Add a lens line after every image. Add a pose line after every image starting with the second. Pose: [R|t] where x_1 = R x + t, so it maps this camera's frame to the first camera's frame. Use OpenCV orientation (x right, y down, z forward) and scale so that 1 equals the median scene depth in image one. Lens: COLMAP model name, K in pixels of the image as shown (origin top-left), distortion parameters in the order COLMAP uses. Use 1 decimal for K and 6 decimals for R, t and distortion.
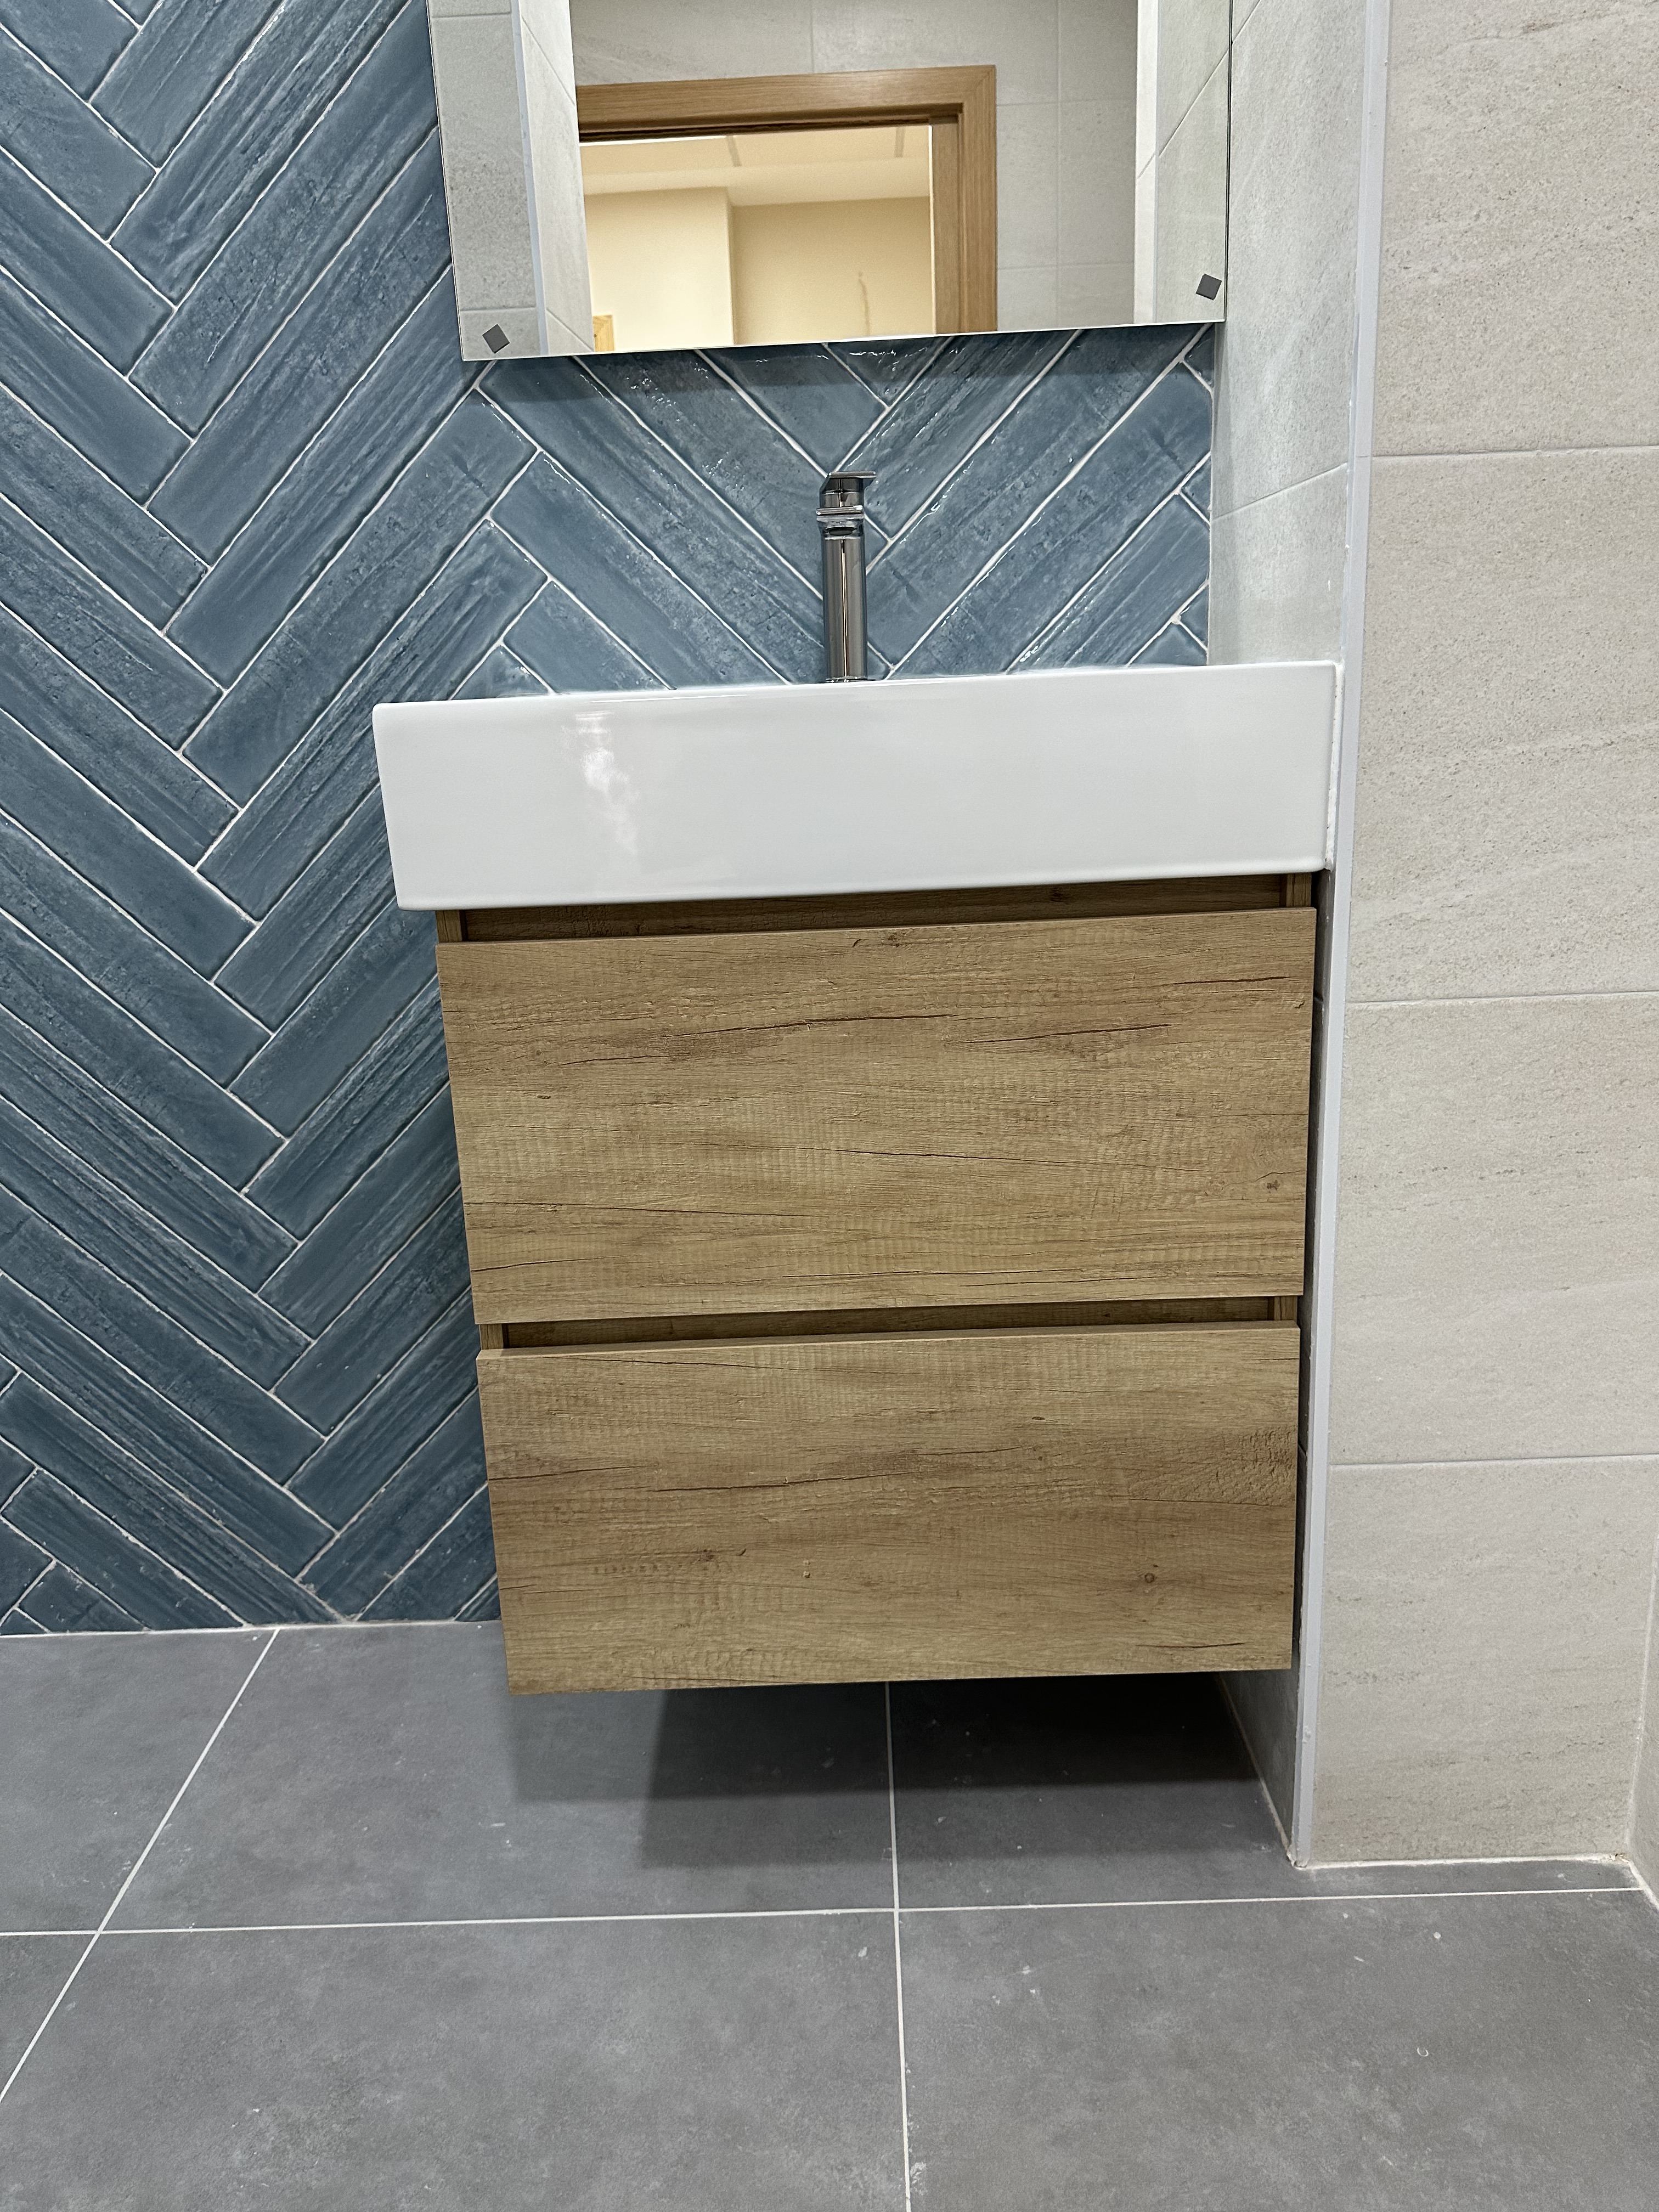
lens RADIAL K [[1604.4, 0, 812.9], [0, 1604.4, 1094.7], [0, 0, 1]] dist [0.024717, -0.035544]
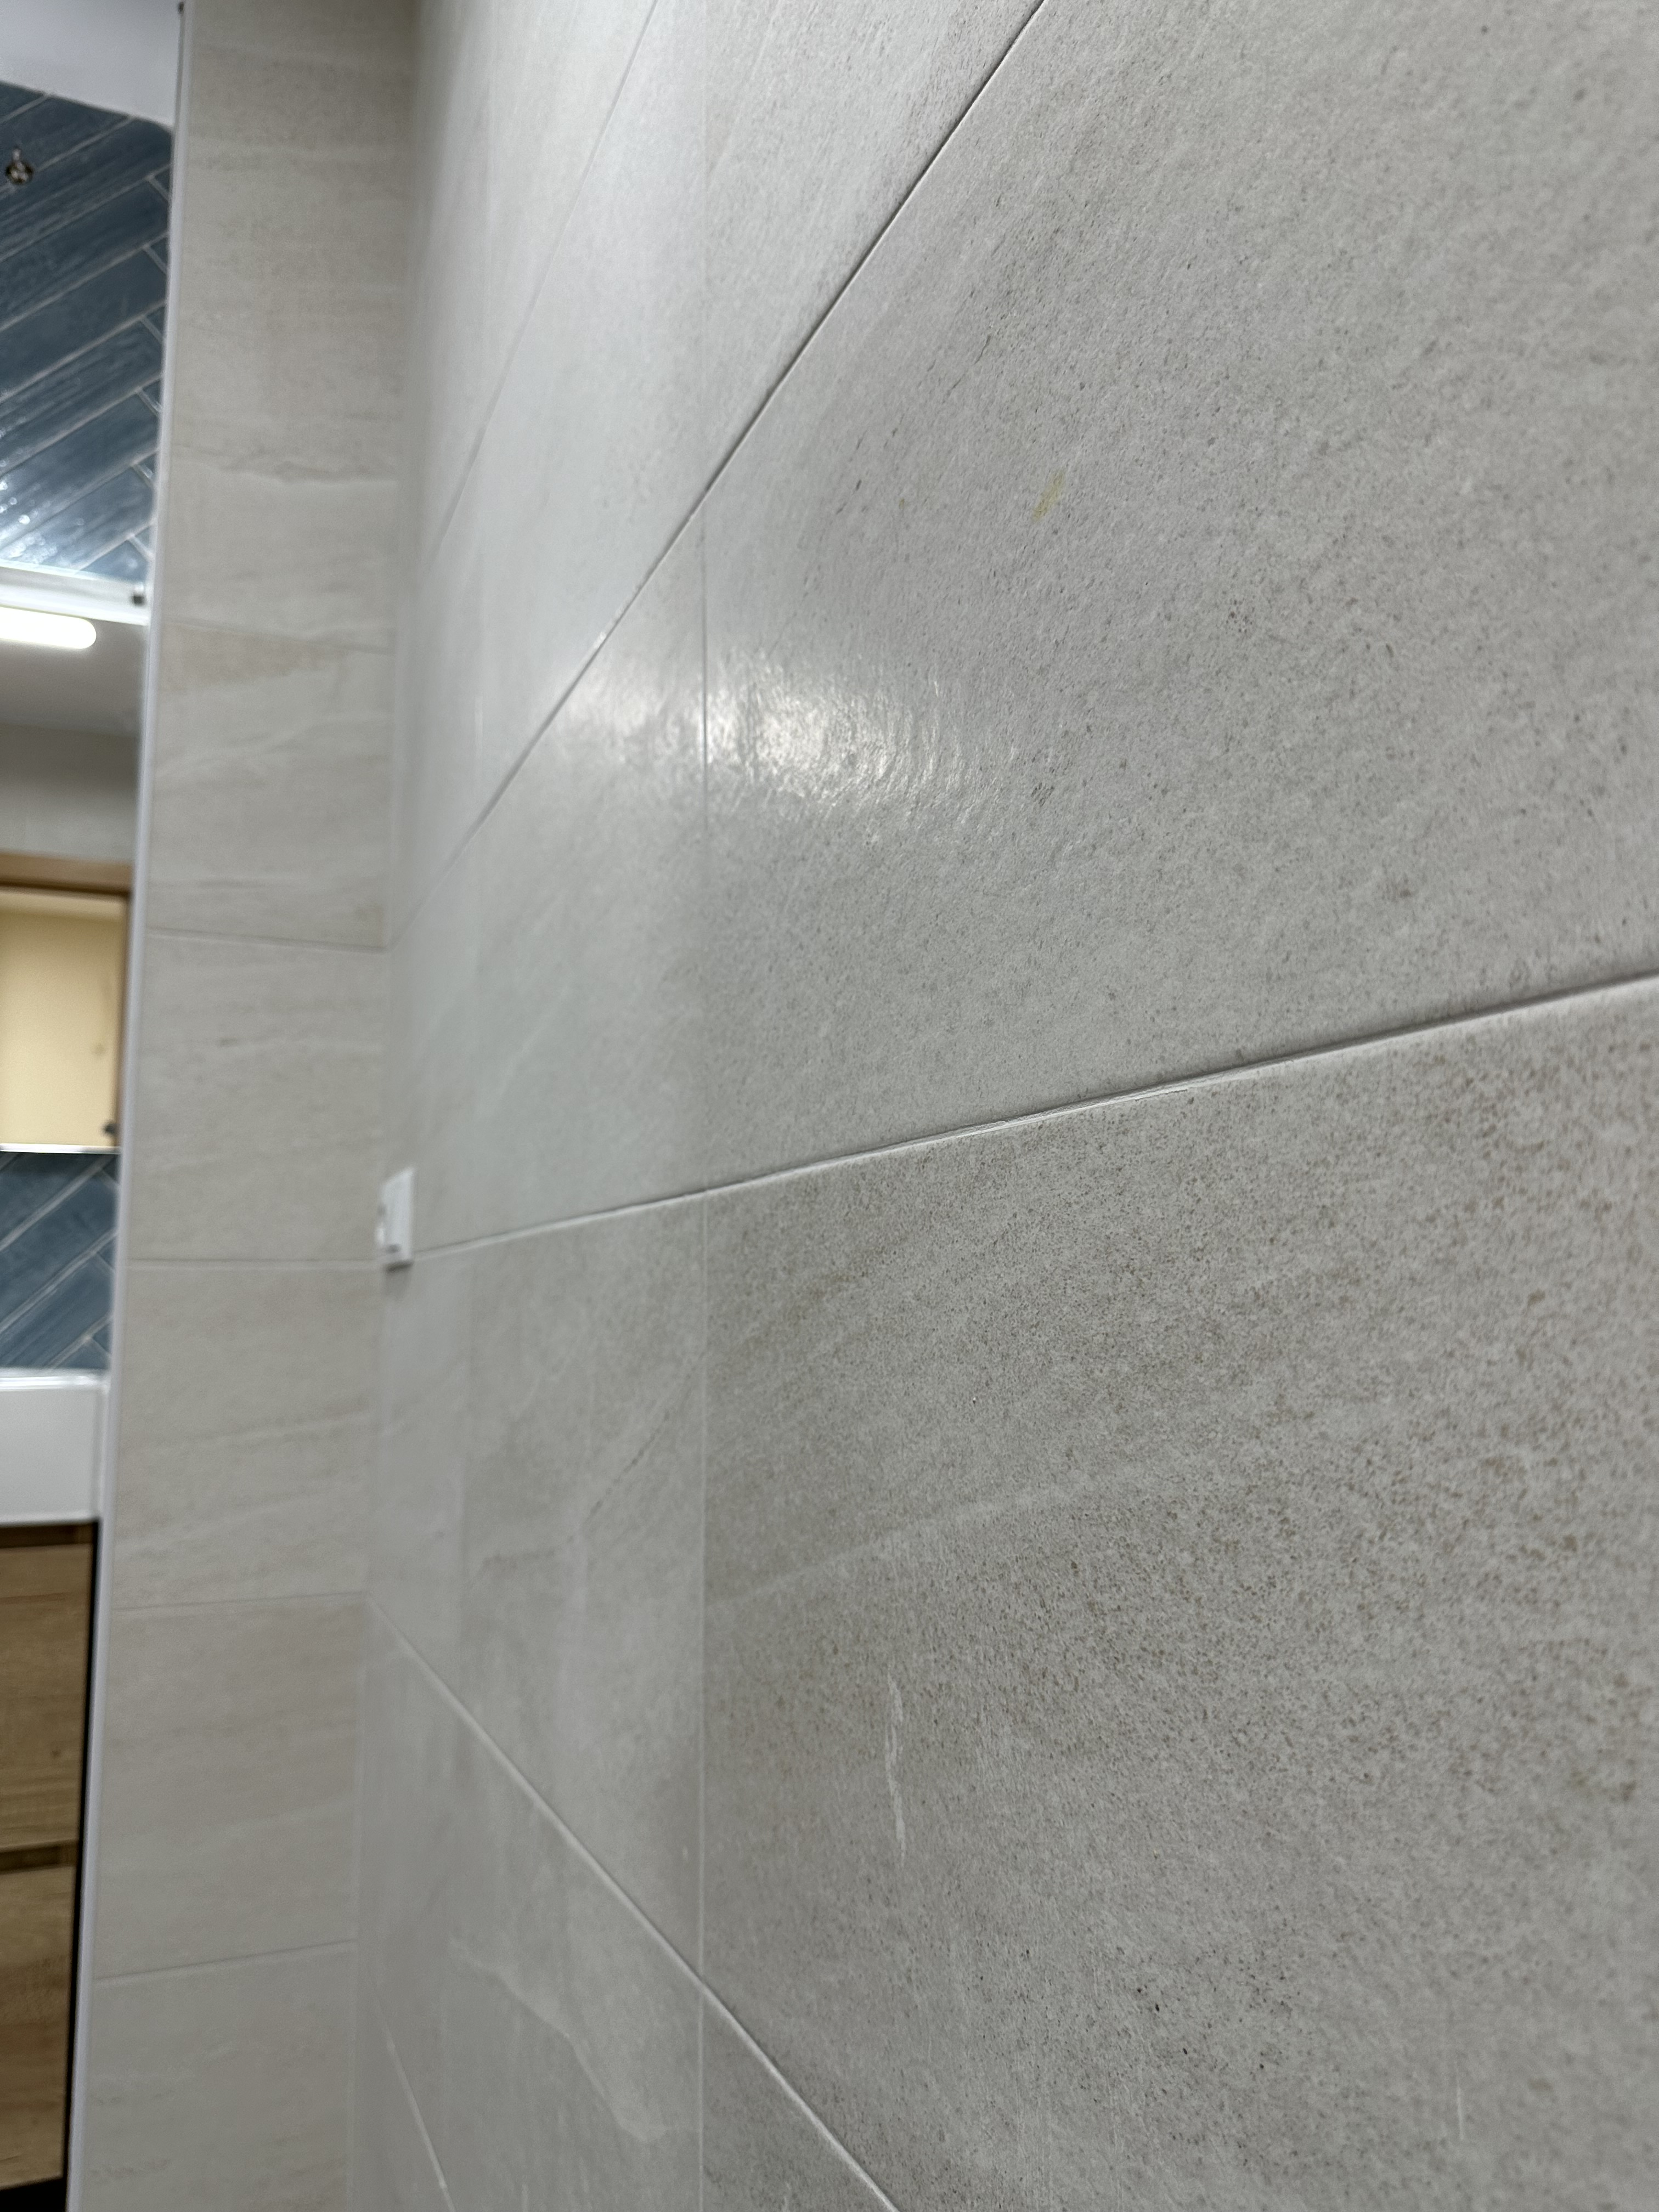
lens RADIAL K [[1604.4, 0, 832.1], [0, 1604.4, 1093.8], [0, 0, 1]] dist [0.024717, -0.035544]
pose [[0.911339, 0.094623, 0.400635, 0.249168], [0.067950, 0.925297, -0.373107, 0.081571], [-0.406011, 0.367250, 0.836829, -0.556011]]
